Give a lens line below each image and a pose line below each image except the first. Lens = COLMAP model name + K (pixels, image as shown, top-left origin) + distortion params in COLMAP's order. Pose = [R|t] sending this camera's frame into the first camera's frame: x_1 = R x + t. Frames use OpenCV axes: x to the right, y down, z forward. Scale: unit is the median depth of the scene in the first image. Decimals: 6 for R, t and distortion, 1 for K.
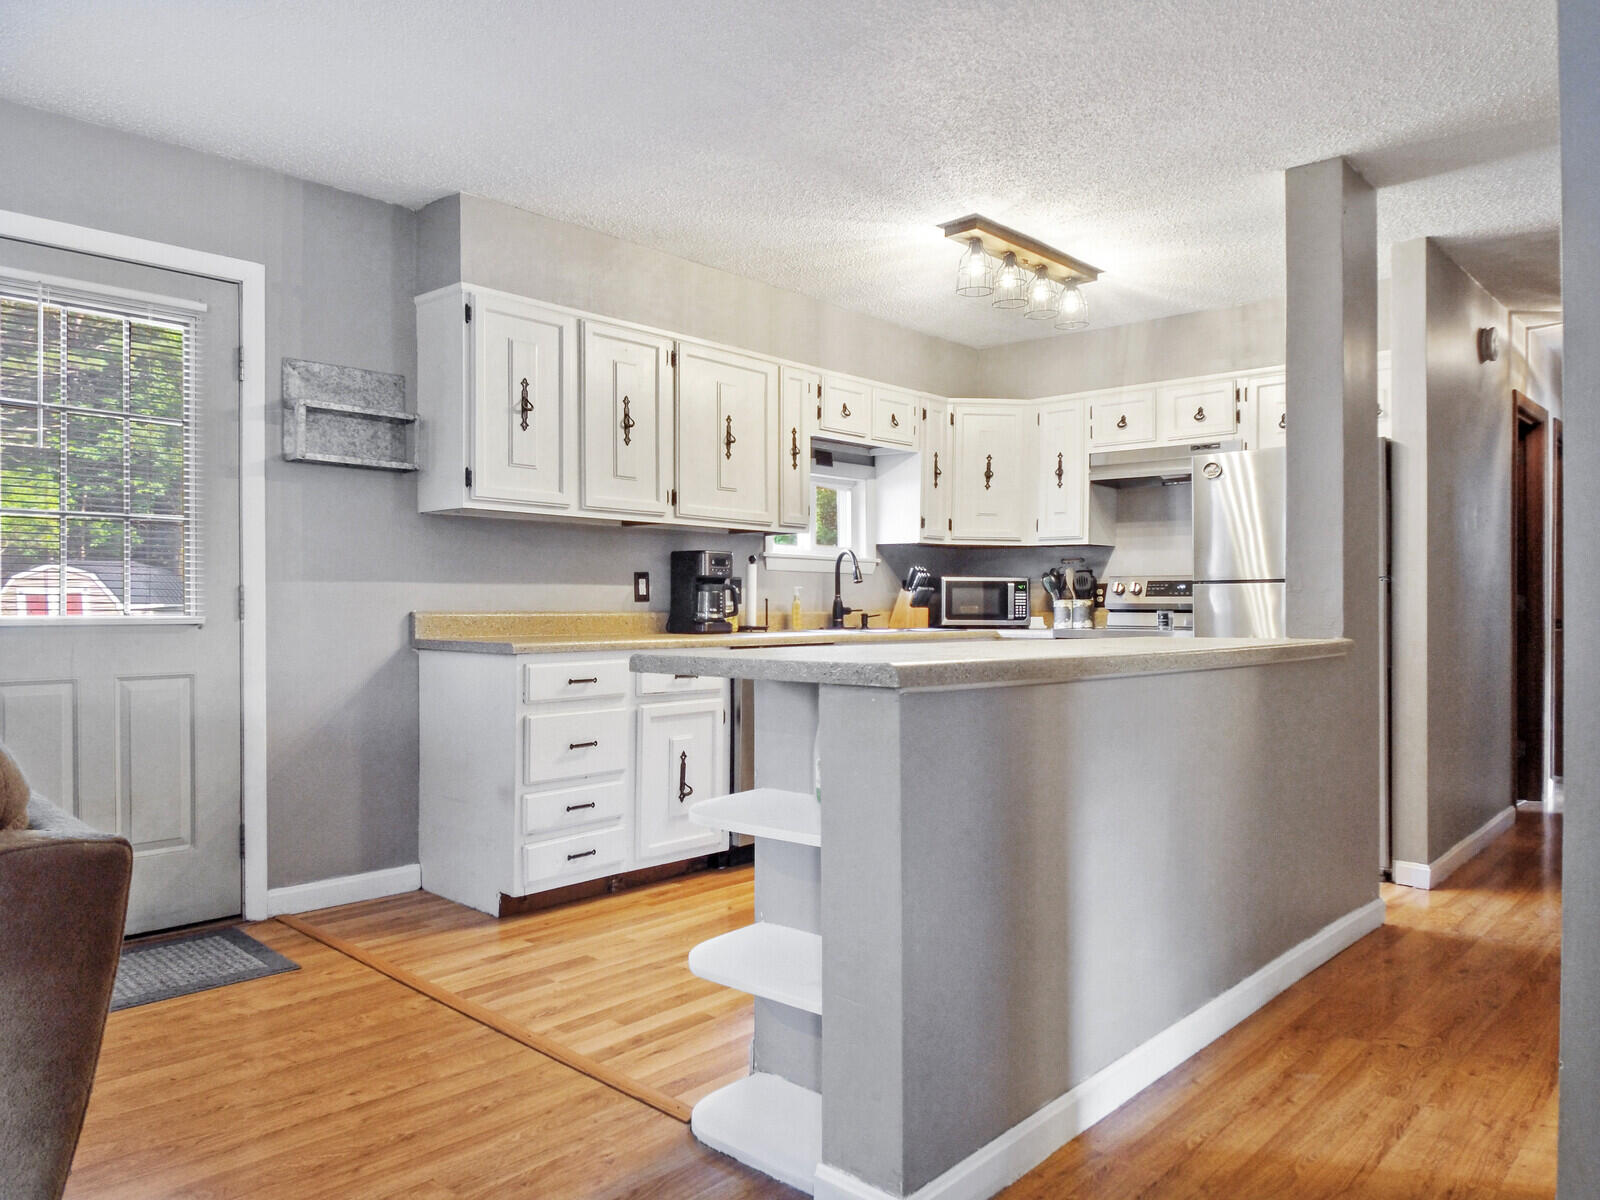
lens RADIAL K [[1126.7, 0, 811.1], [0, 1126.7, 597.2], [0, 0, 1]] dist [0.050929, -0.080735]
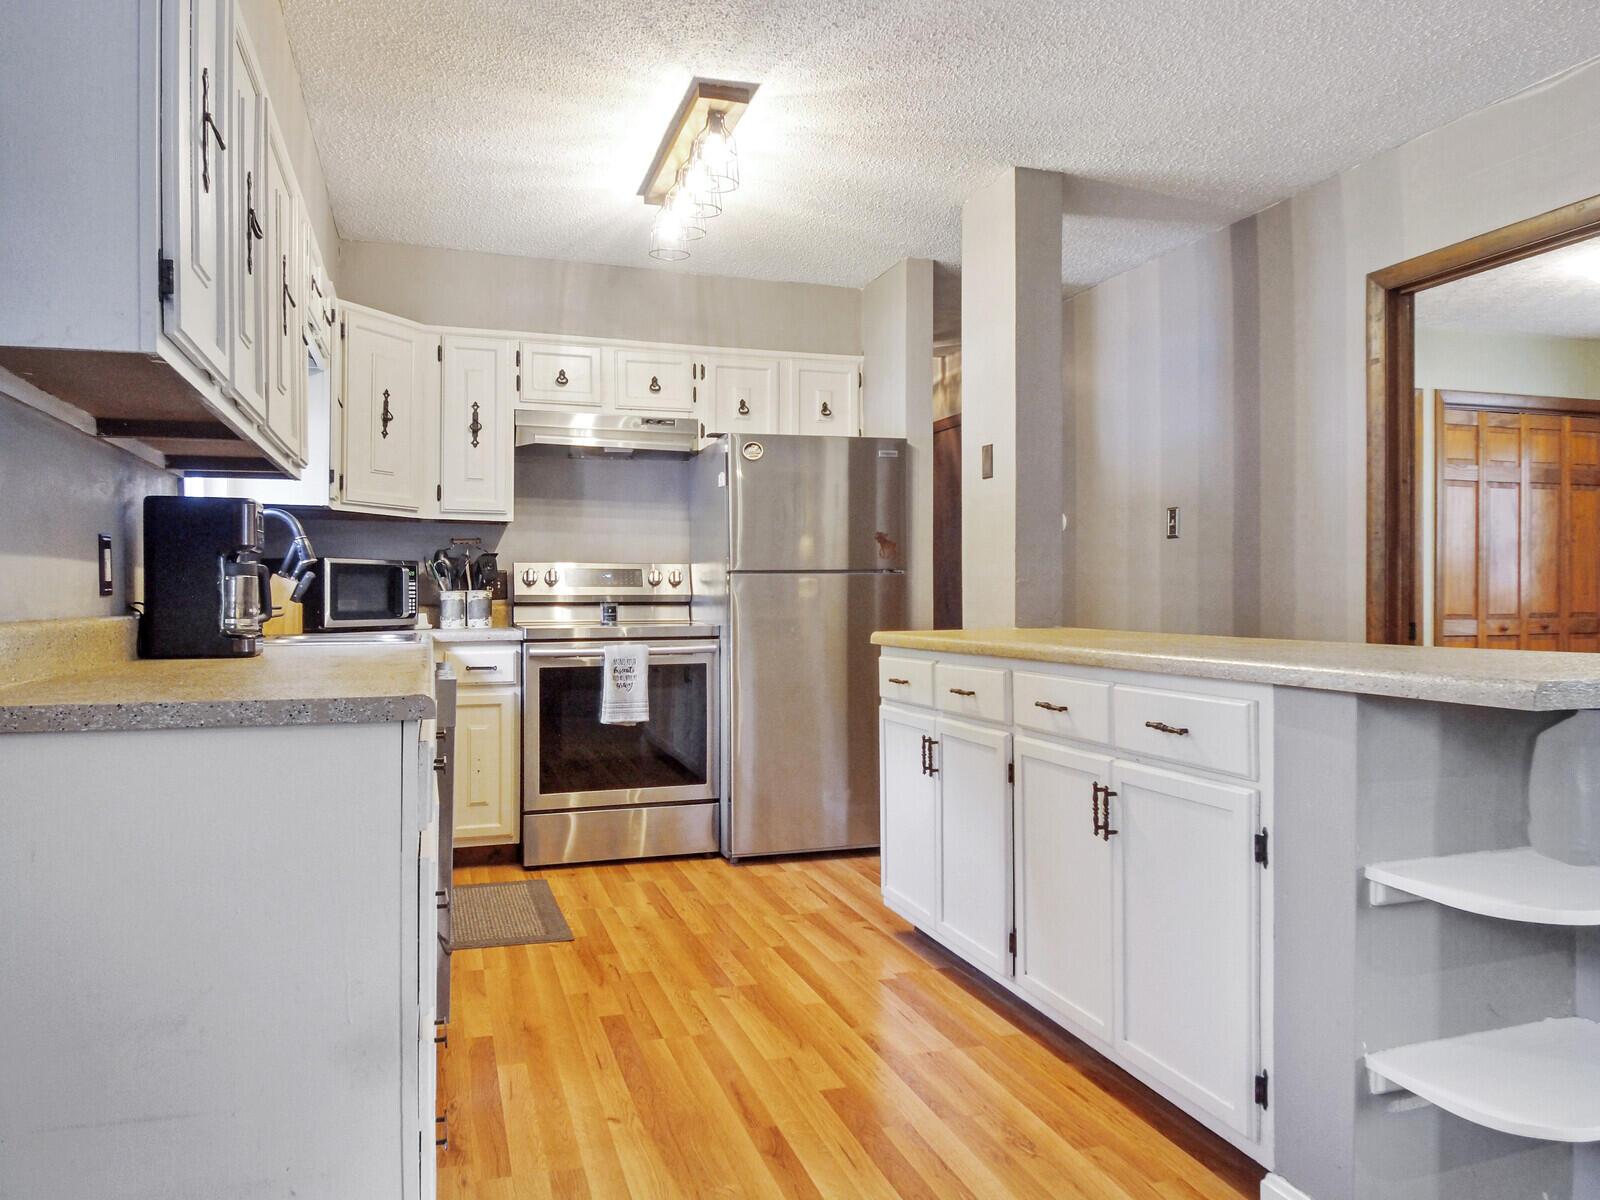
lens RADIAL K [[1126.7, 0, 813.6], [0, 1126.7, 602.2], [0, 0, 1]] dist [0.050929, -0.080735]
pose [[0.485030, -0.009944, 0.874441, -0.366921], [0.000018, 0.999935, 0.011361, 0.001328], [-0.874498, -0.005495, 0.484999, 0.433960]]
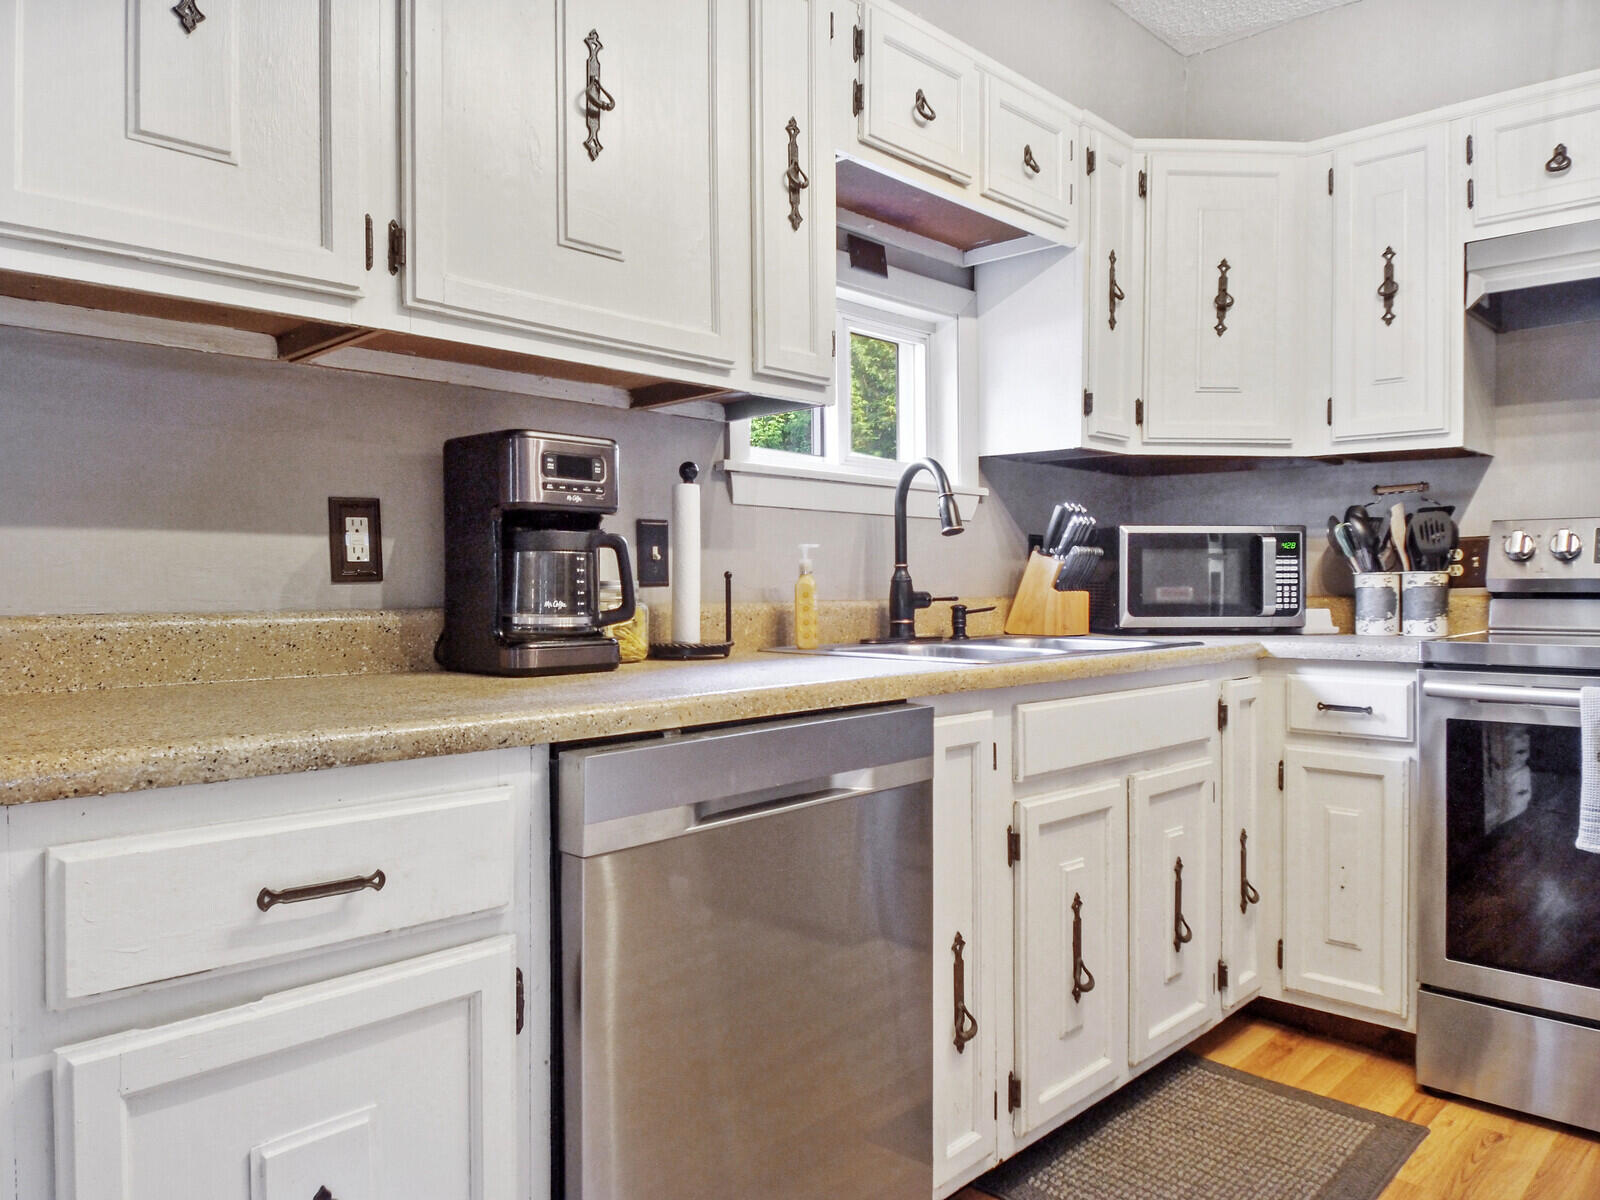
lens RADIAL K [[1126.7, 0, 813.2], [0, 1126.7, 595.2], [0, 0, 1]] dist [0.050929, -0.080735]
pose [[0.999617, -0.006703, -0.026861, 0.000977], [0.007113, 0.999859, 0.015209, 0.003132], [0.026755, -0.015394, 0.999523, 0.561124]]
